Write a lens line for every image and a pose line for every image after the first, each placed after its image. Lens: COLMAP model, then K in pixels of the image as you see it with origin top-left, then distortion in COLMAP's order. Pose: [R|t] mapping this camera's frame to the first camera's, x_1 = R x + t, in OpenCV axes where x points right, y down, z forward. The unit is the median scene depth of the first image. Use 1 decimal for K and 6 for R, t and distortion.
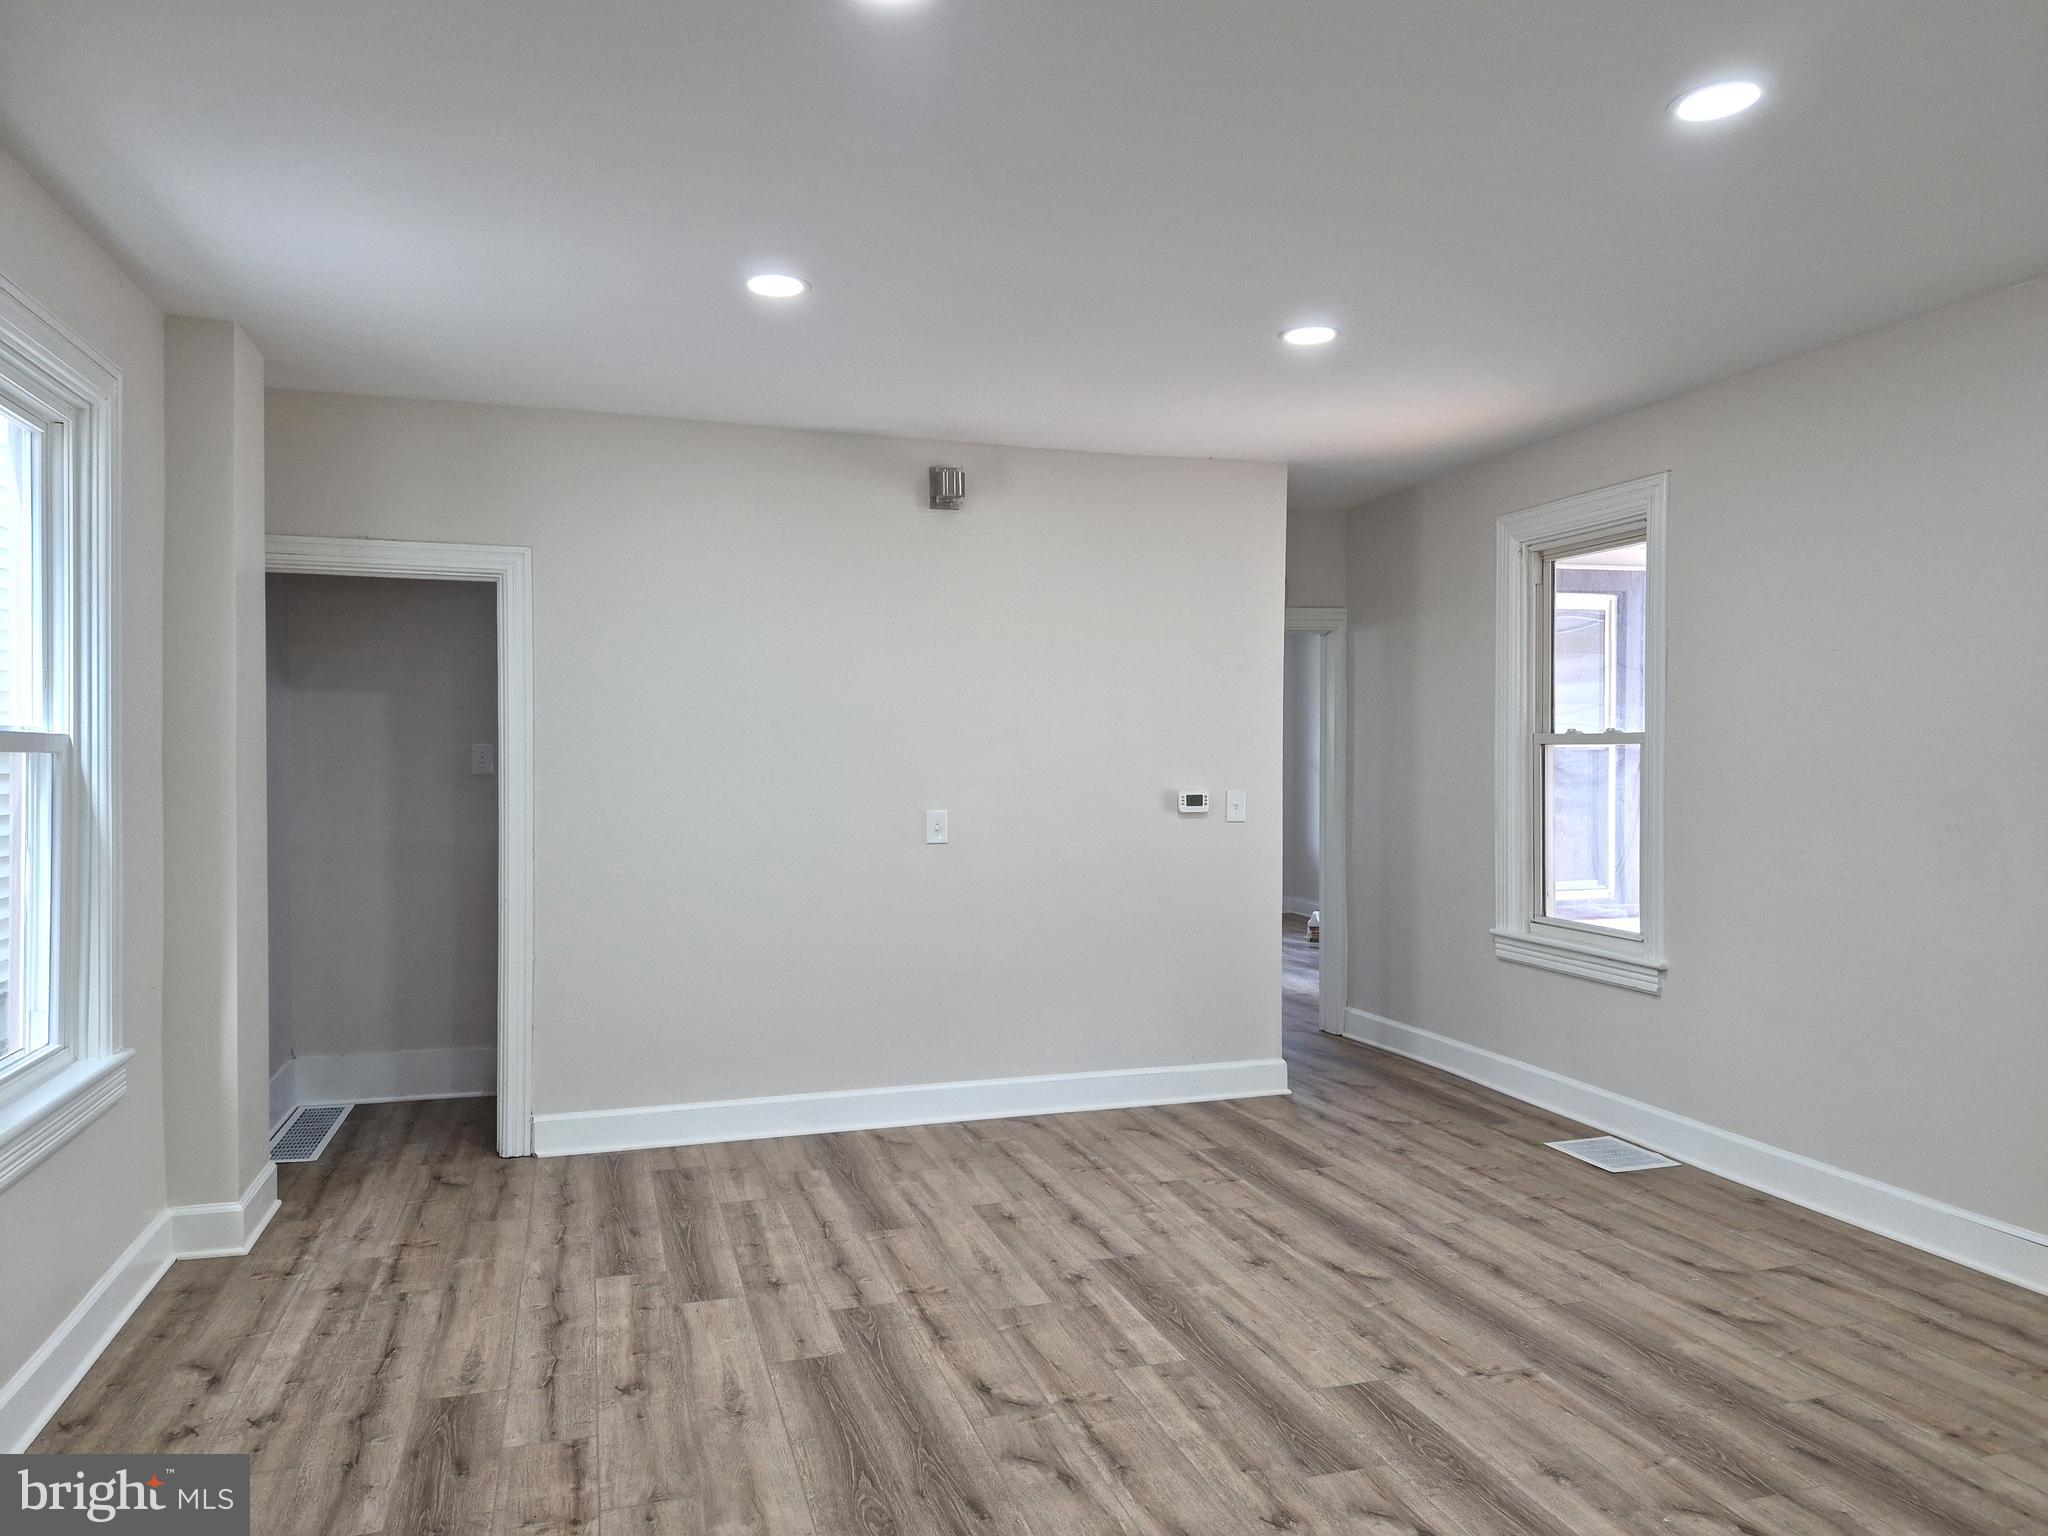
lens RADIAL K [[1428.0, 0, 1031.3], [0, 1428.0, 768.9], [0, 0, 1]] dist [0.089591, -0.091923]
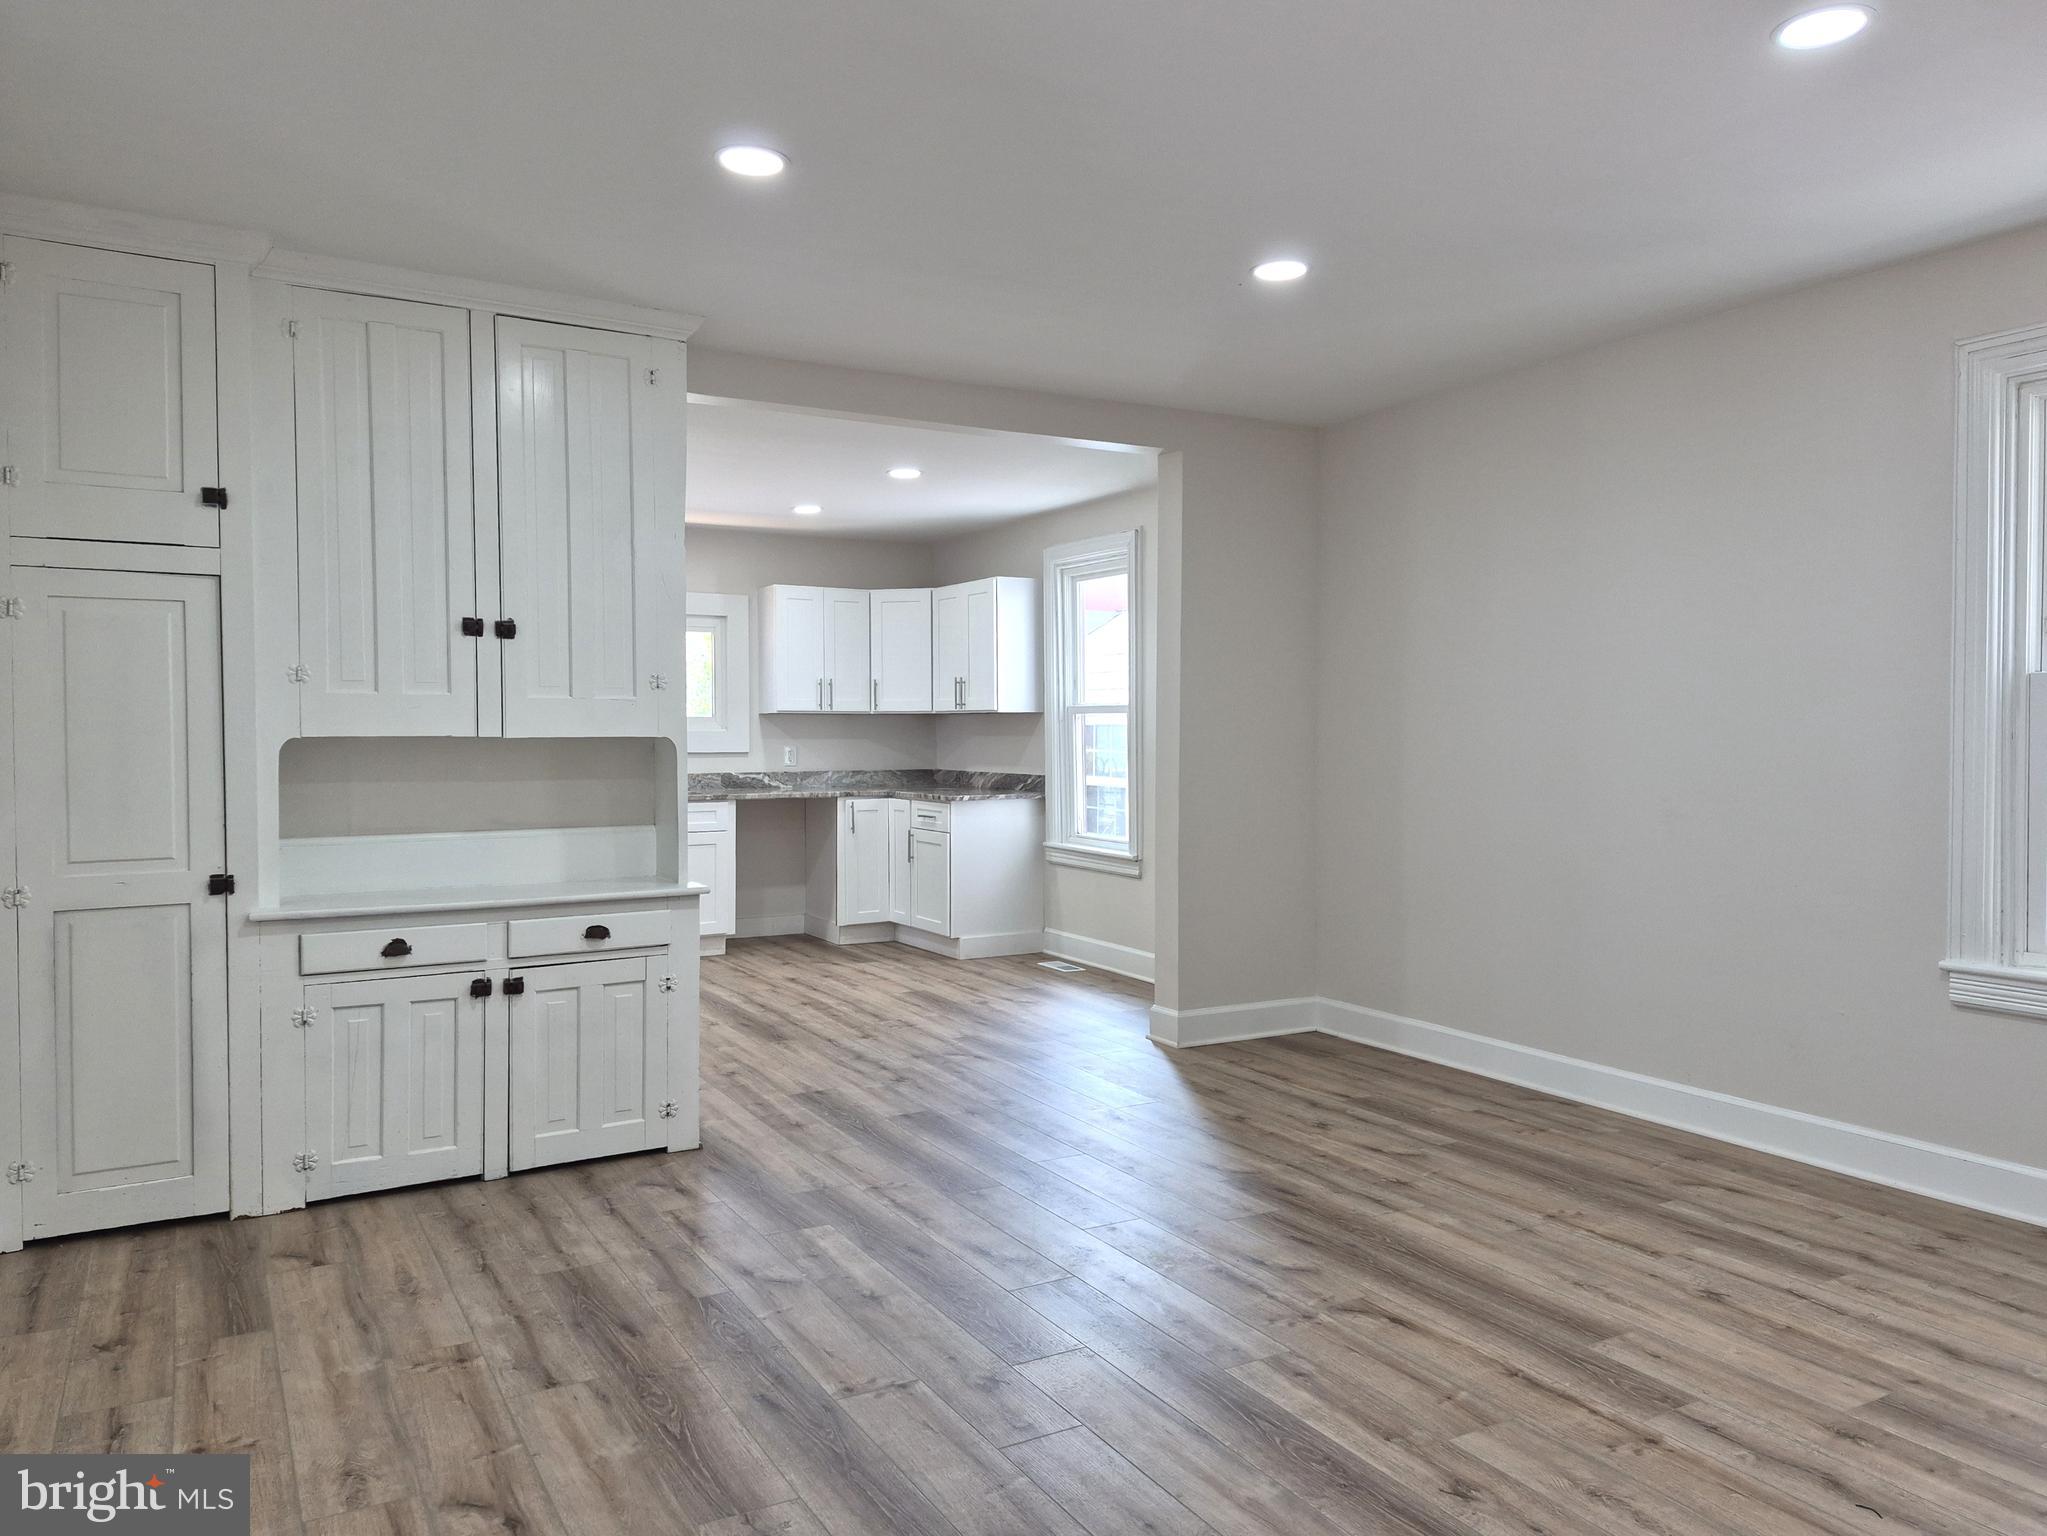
lens RADIAL K [[1415.9, 0, 1023.5], [0, 1415.9, 768.0], [0, 0, 1]] dist [0.073610, -0.060981]
pose [[-0.975076, 0.007898, -0.221730, 0.431729], [-0.000377, 0.999306, 0.037252, 0.008937], [0.221871, 0.036407, -0.974396, 1.874826]]
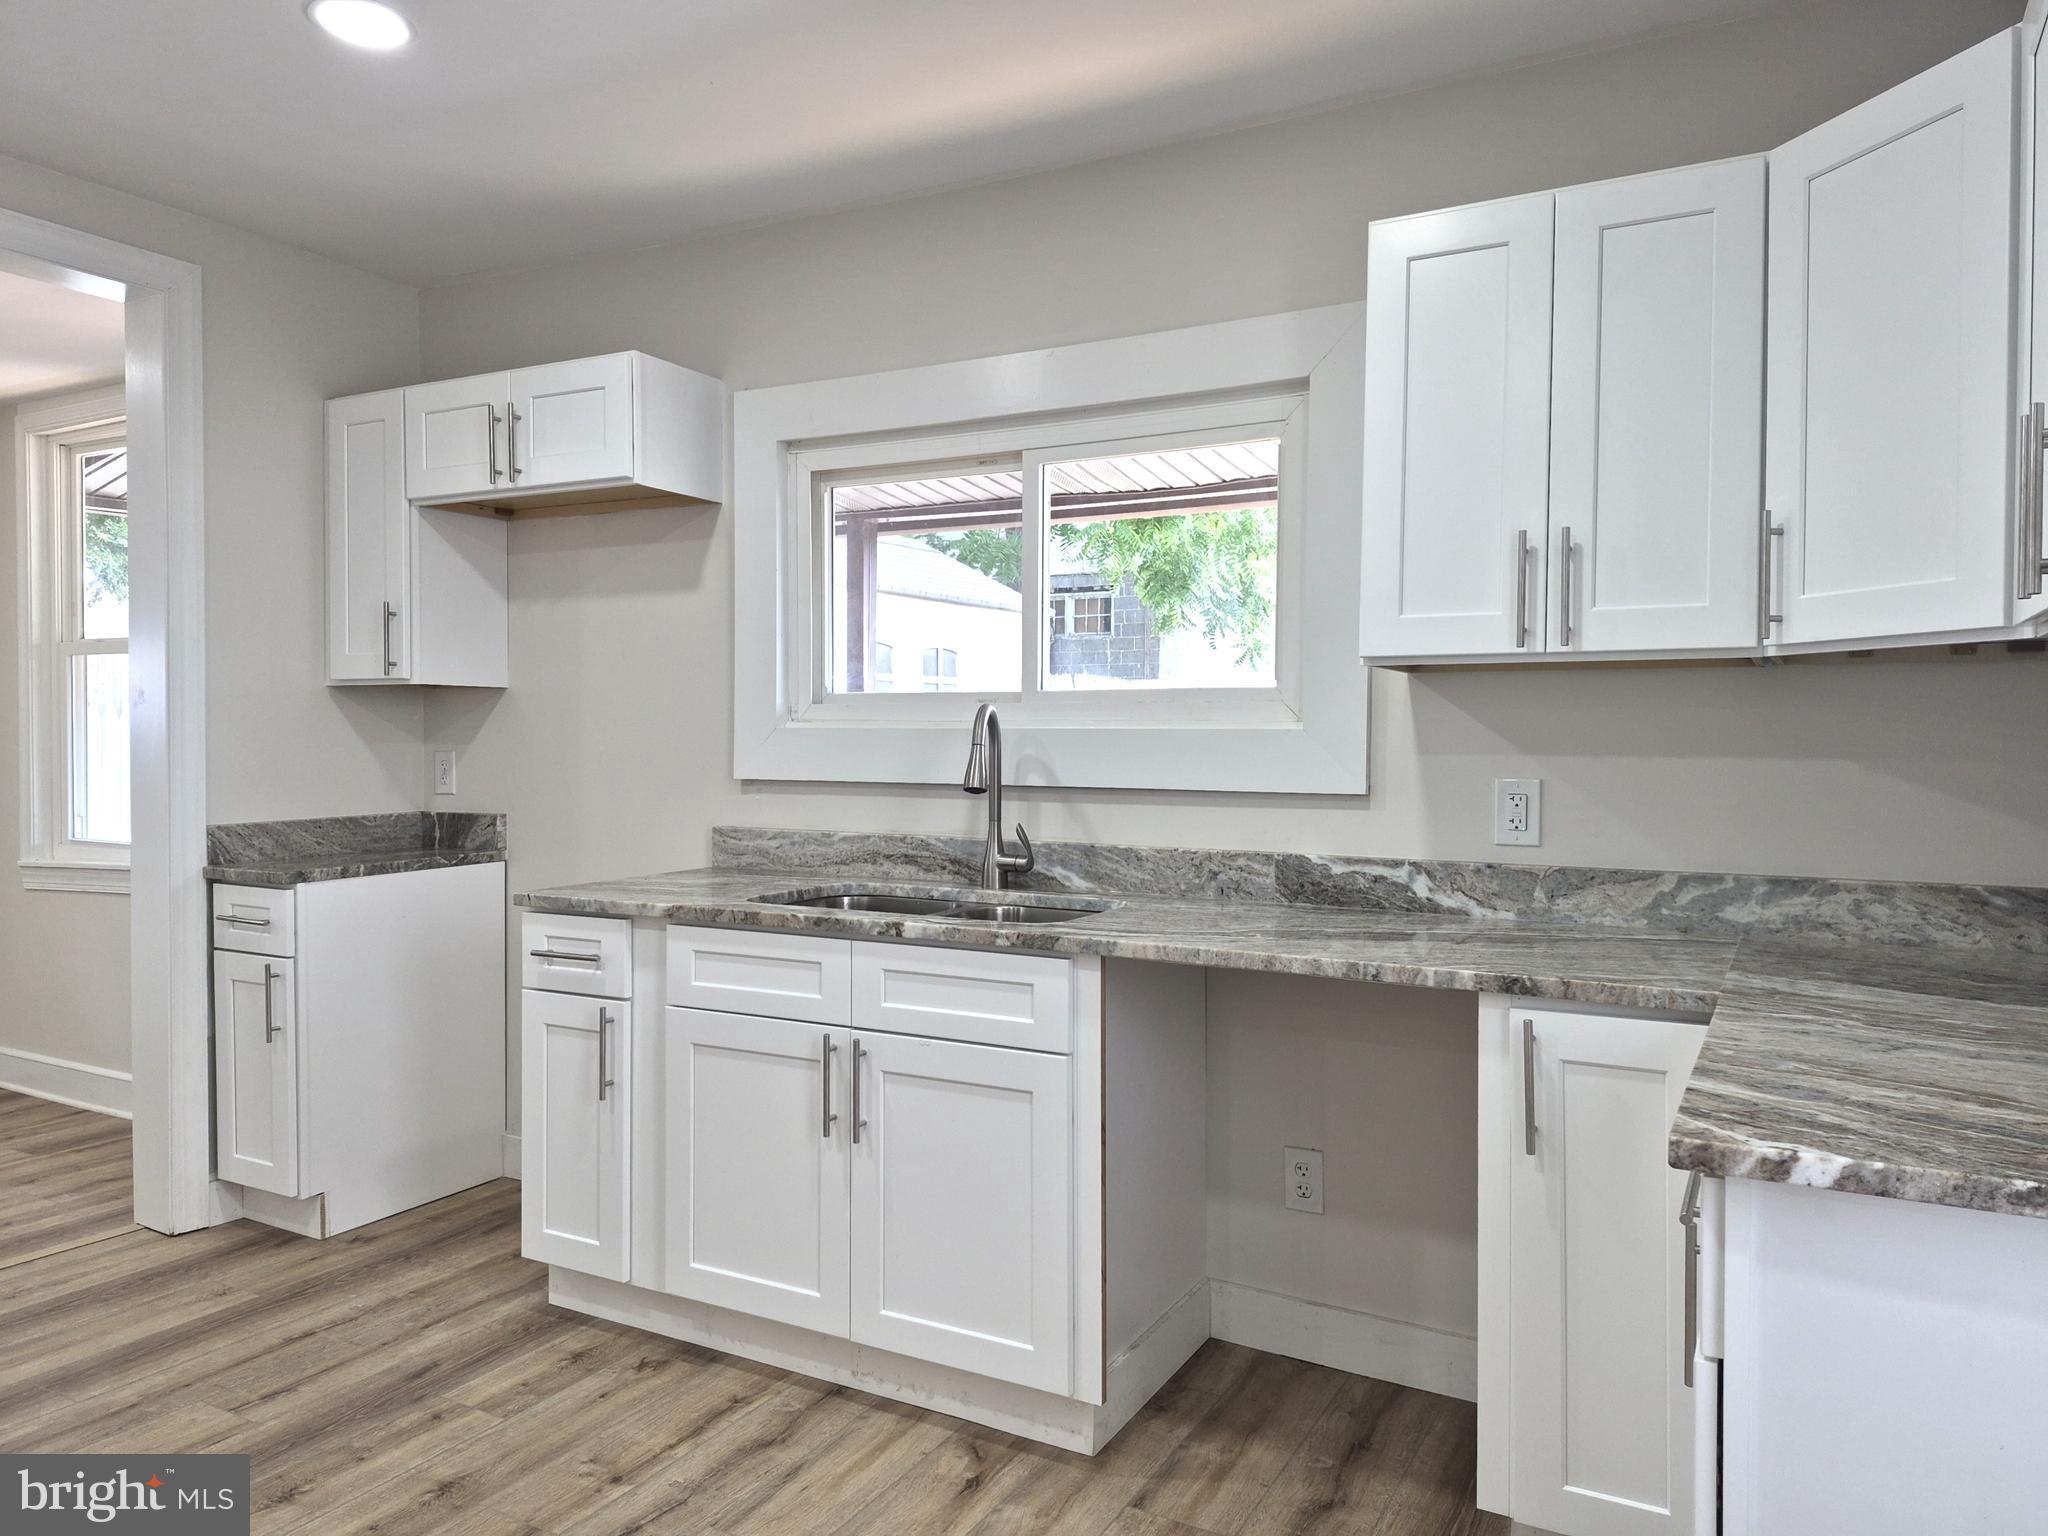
lens RADIAL K [[1416.4, 0, 1024.0], [0, 1416.4, 768.0], [0, 0, 1]] dist [0.158595, -0.208720]
pose [[-0.690779, -0.017031, 0.722866, -0.147866], [0.004759, 0.999594, 0.028098, 0.038030], [-0.723051, 0.022850, -0.690417, -0.142435]]
